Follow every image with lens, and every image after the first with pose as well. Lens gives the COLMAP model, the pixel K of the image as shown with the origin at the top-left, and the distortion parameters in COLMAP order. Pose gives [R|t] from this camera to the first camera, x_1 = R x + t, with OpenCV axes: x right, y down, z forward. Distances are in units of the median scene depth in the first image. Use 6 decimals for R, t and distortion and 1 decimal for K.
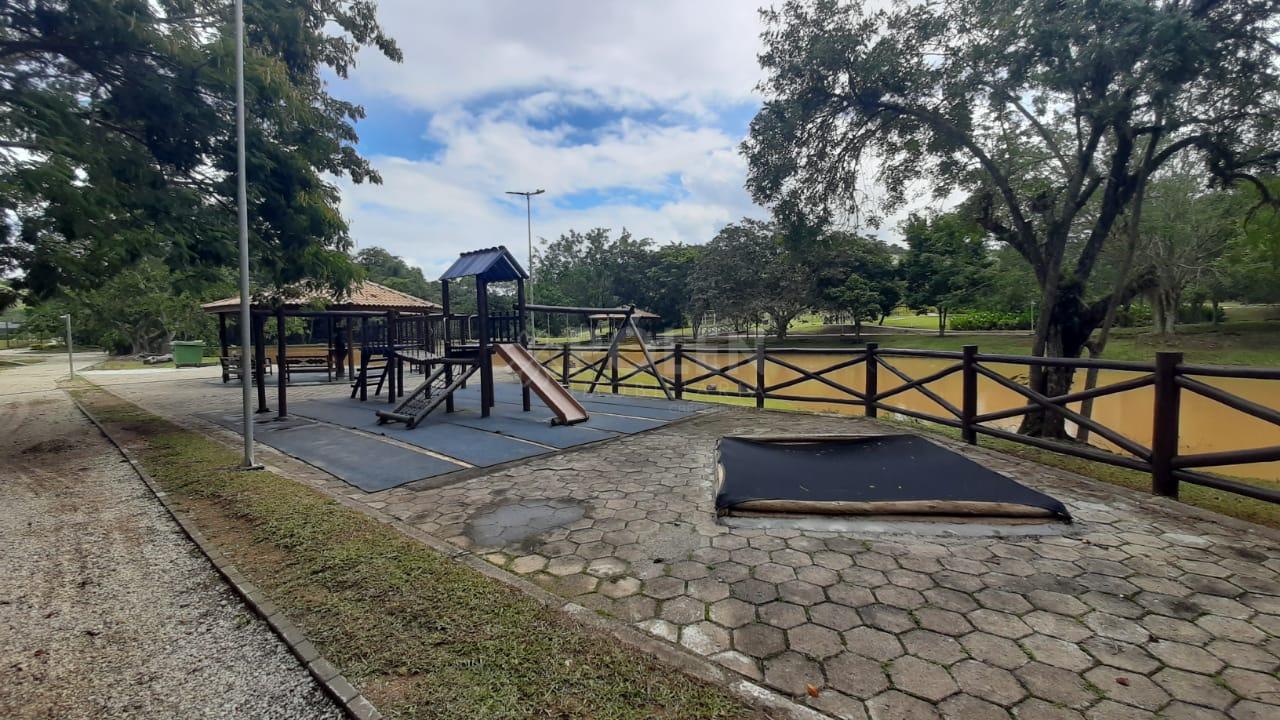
lens RADIAL K [[512.1, 0, 640.0], [0, 512.1, 360.0], [0, 0, 1]] dist [0.015608, 0.000148]
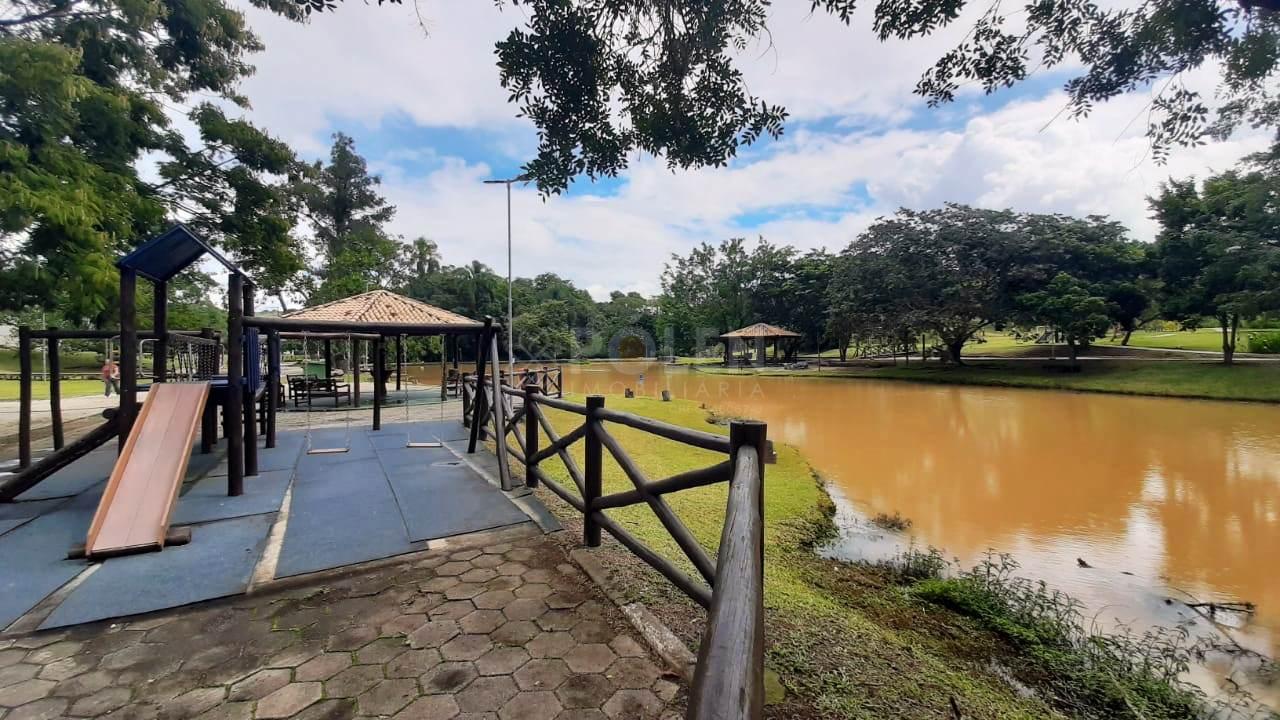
lens RADIAL K [[502.7, 0, 640.0], [0, 502.7, 360.0], [0, 0, 1]] dist [0.018557, -0.012589]
pose [[0.940723, 0.011922, -0.338968, 0.087563], [-0.024395, 0.999172, -0.032561, -0.009612], [0.338299, 0.038900, 0.940234, 0.131793]]
